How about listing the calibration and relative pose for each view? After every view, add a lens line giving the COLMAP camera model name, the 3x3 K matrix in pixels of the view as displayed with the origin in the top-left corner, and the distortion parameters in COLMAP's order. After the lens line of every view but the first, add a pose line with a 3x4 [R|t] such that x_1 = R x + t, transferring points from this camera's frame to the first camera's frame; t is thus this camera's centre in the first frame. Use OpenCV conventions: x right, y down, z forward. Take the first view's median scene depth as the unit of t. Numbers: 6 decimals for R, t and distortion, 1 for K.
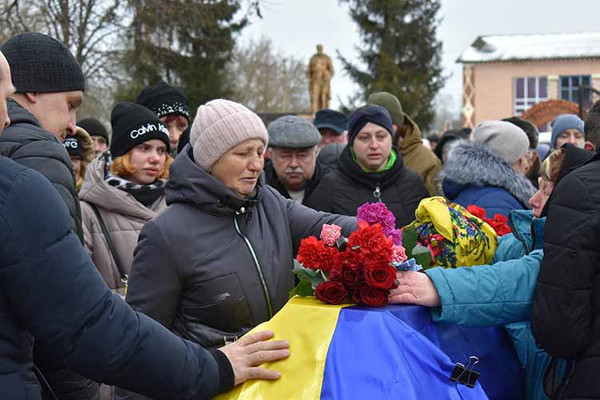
lens RADIAL K [[1575.3, 0, 300.0], [0, 1575.3, 200.1], [0, 0, 1]] dist [0.045238, 0.000000]
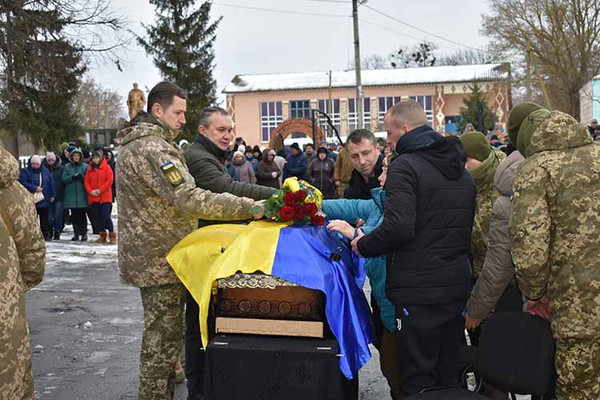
lens RADIAL K [[1575.3, 0, 300.0], [0, 1575.3, 200.0], [0, 0, 1]] dist [0.045238, 0.000000]
pose [[0.966624, -0.034595, 0.253852, -0.219958], [0.033845, 0.999400, 0.007321, 0.006807], [-0.253953, 0.001515, 0.967215, -0.488340]]
